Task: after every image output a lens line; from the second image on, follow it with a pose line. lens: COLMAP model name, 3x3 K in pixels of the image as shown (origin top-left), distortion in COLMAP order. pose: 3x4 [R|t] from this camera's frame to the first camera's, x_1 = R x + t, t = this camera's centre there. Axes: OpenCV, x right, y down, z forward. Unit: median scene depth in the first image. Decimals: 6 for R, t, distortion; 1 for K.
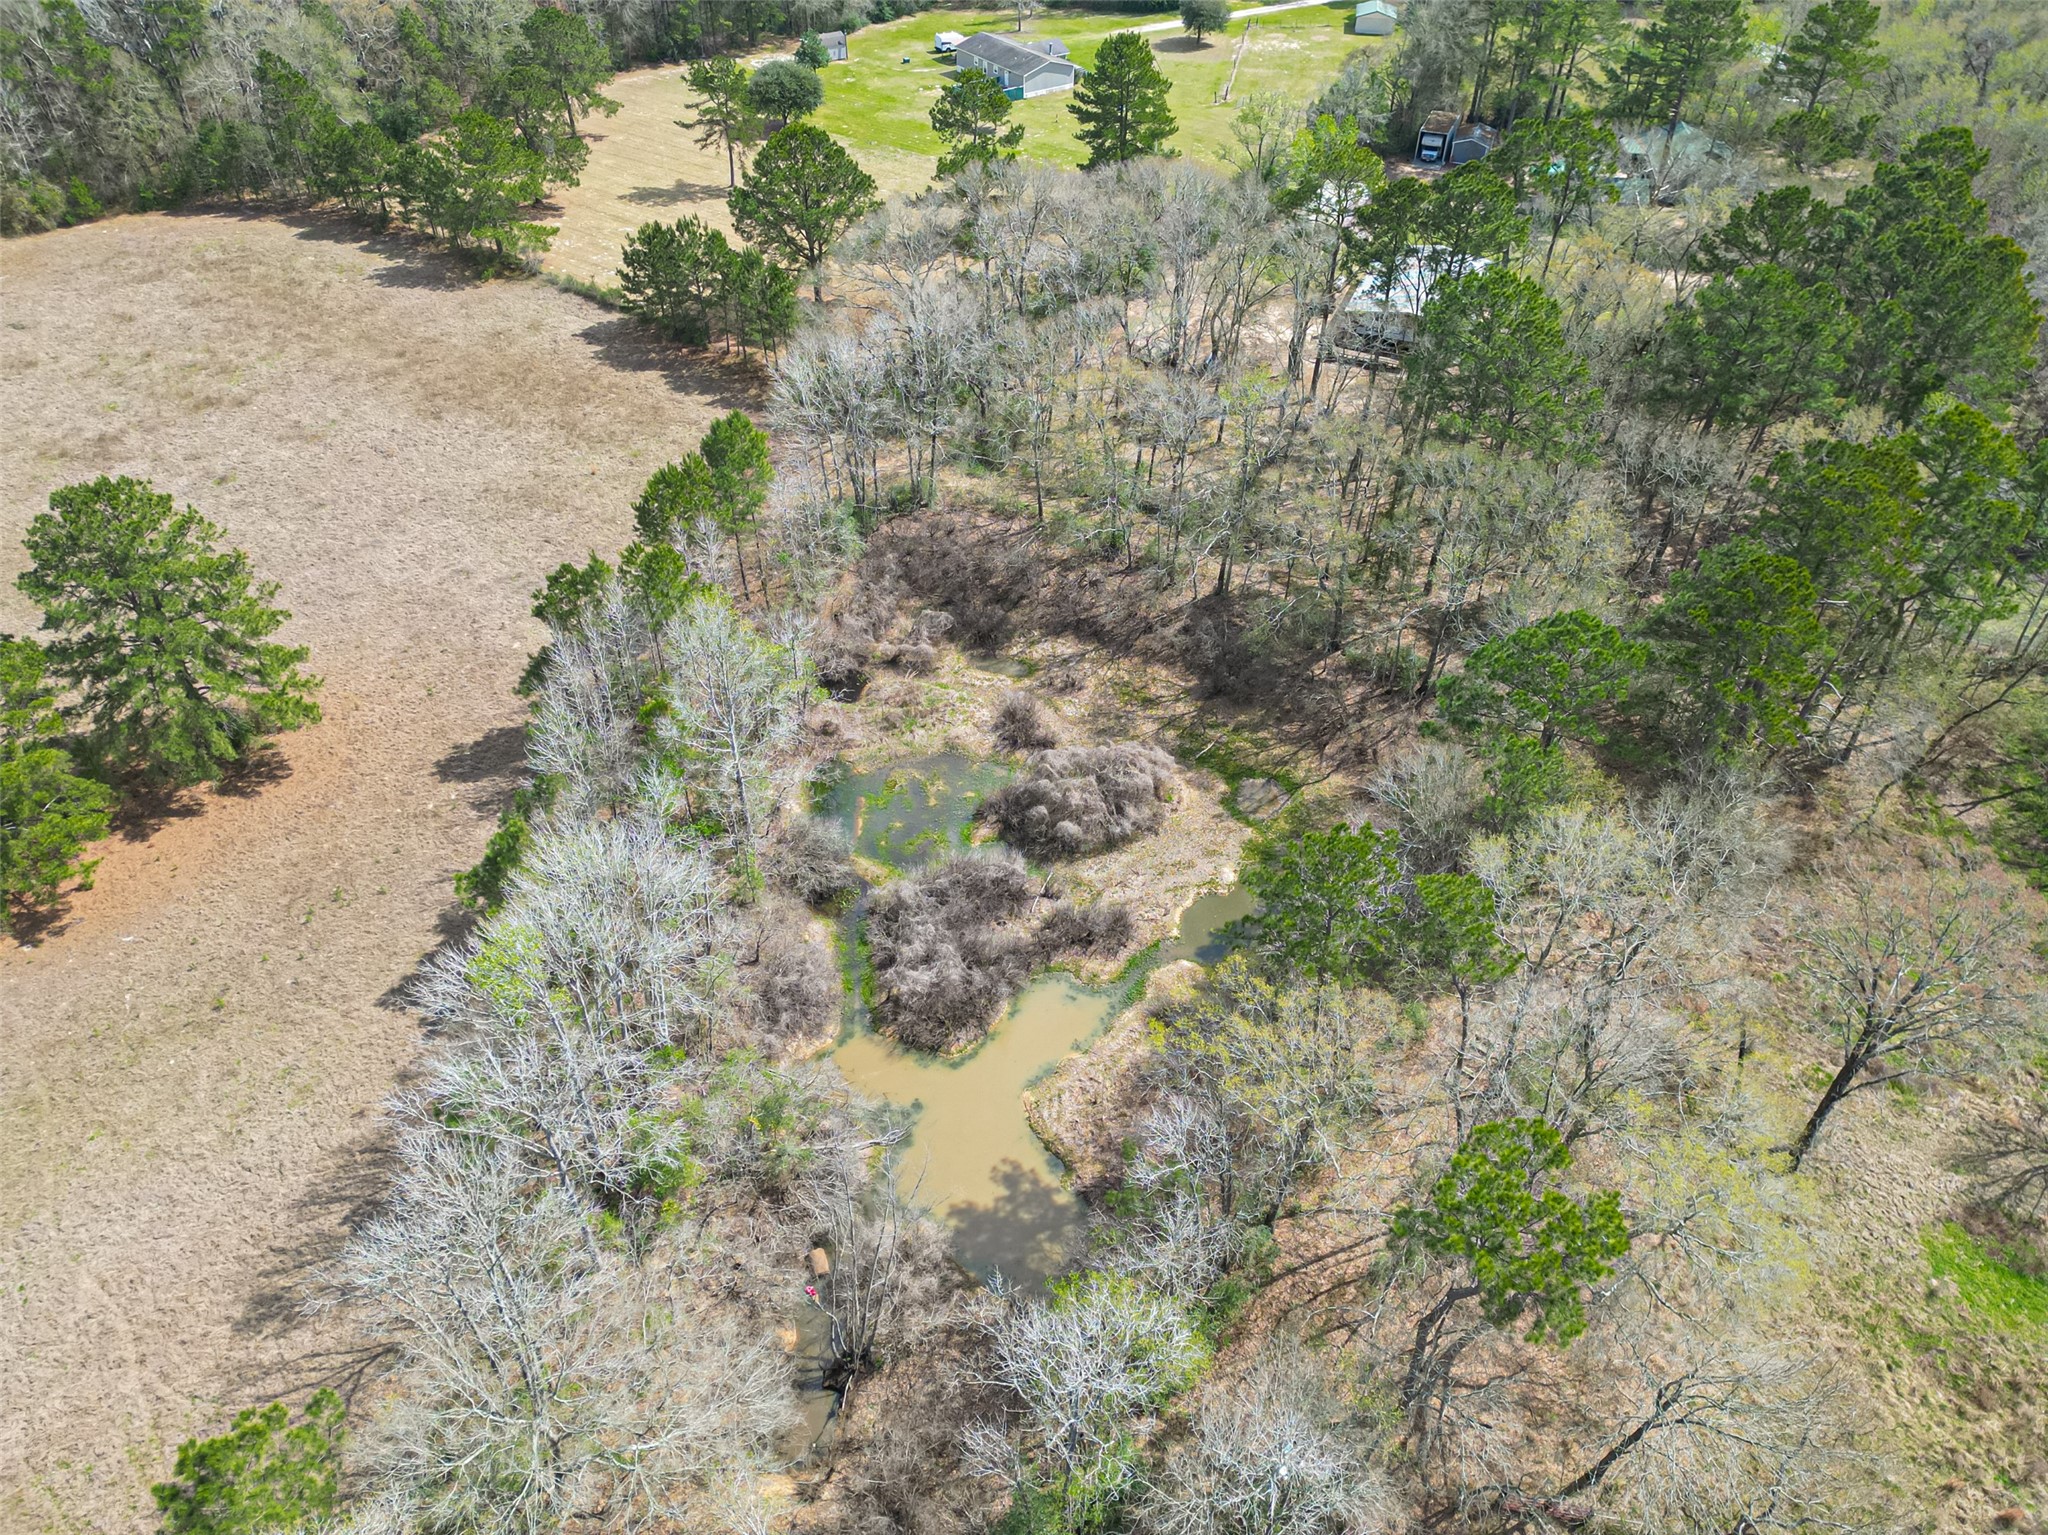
lens RADIAL K [[1425.3, 0, 1021.2], [0, 1425.3, 770.2], [0, 0, 1]] dist [0.080768, -0.078454]
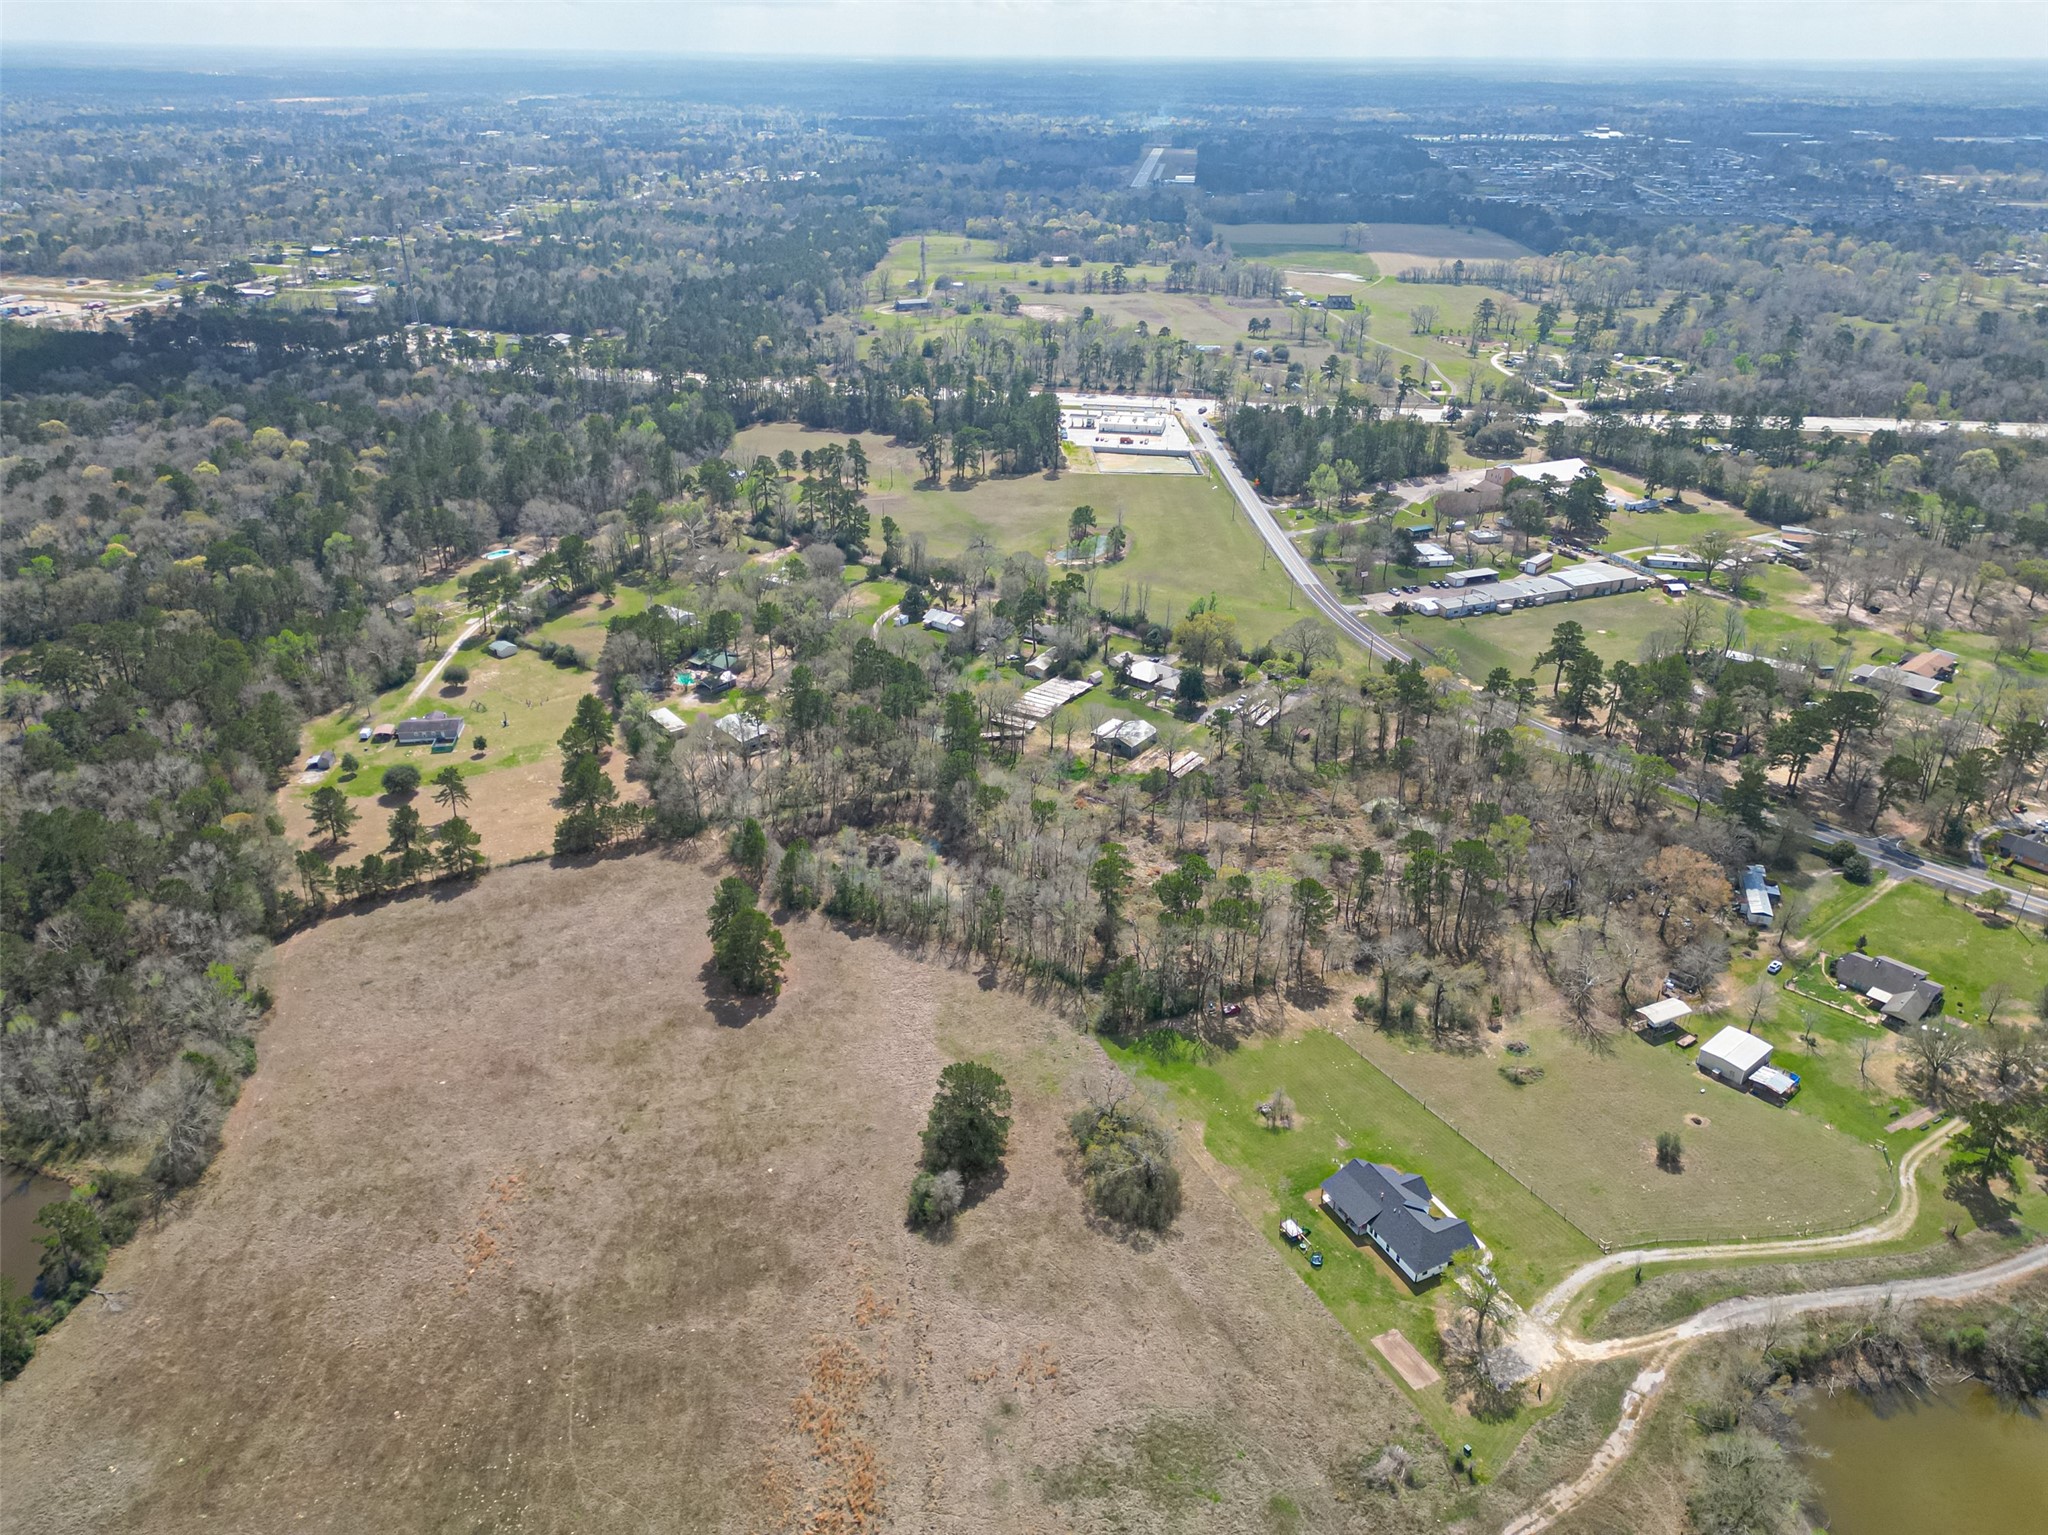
lens RADIAL K [[1421.9, 0, 1021.1], [0, 1421.9, 773.3], [0, 0, 1]] dist [0.081394, -0.077502]
pose [[0.472459, -0.408607, 0.780912, -2.517166], [0.579133, 0.811831, 0.074405, -0.204558], [-0.664370, 0.417098, 0.620194, -1.642002]]
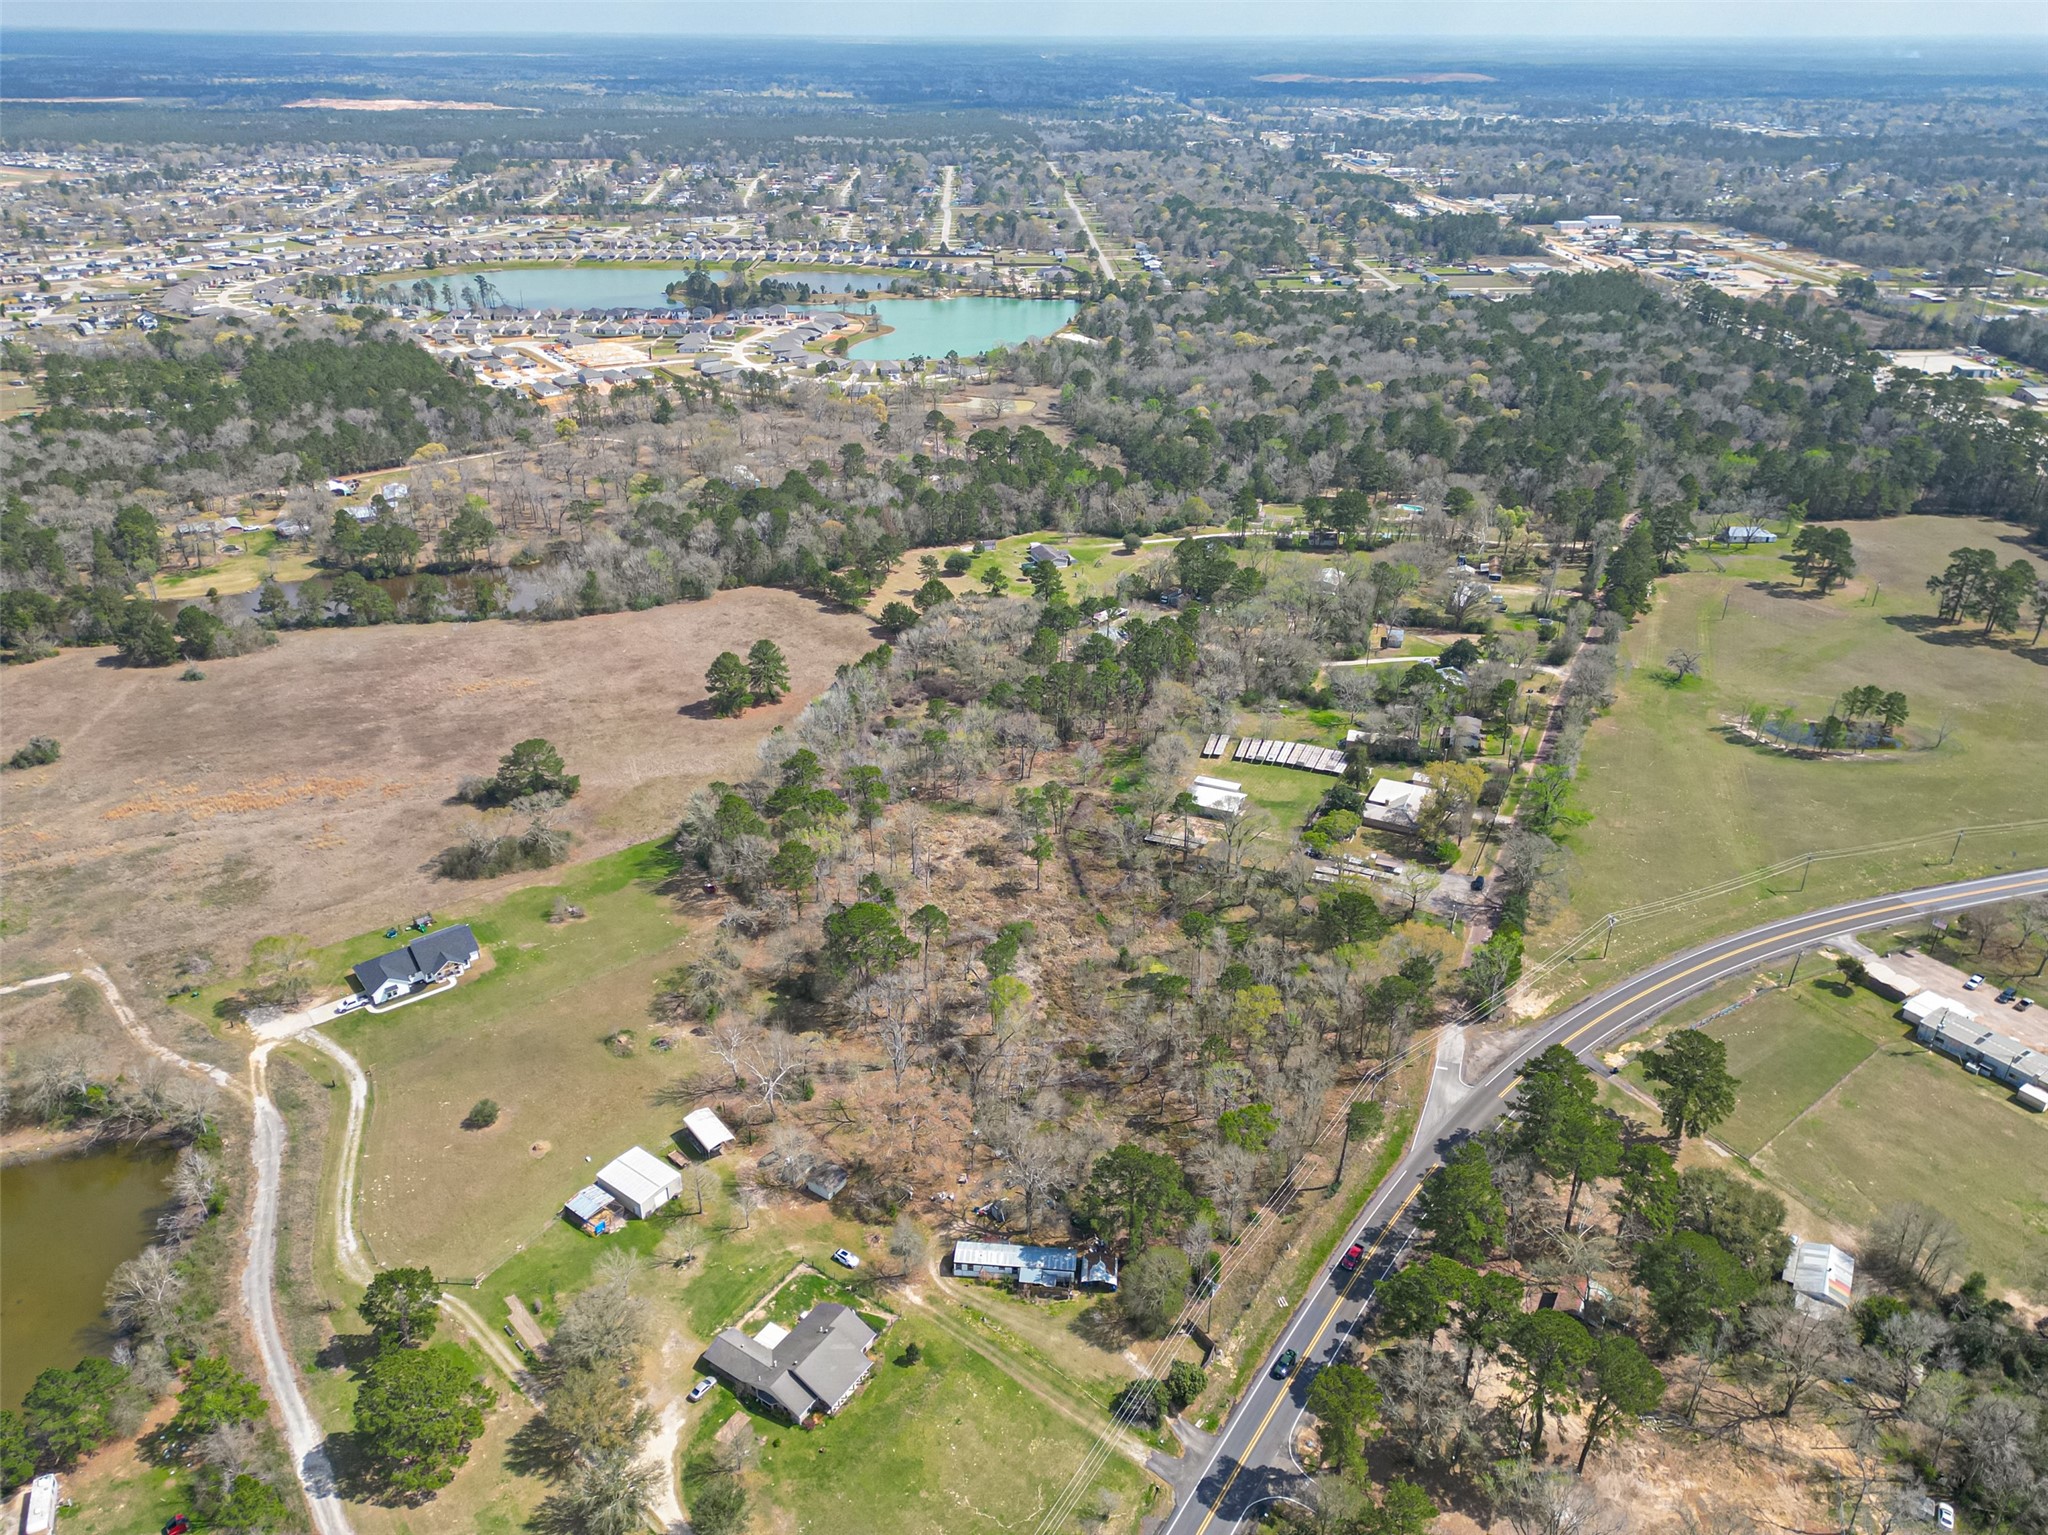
lens RADIAL K [[1427.6, 0, 1020.9], [0, 1427.6, 768.6], [0, 0, 1]] dist [0.076896, -0.074658]
pose [[0.963749, 0.111635, -0.242335, 1.309788], [-0.166917, 0.960839, -0.221195, 1.027498], [0.208152, 0.253626, 0.944641, -2.980061]]
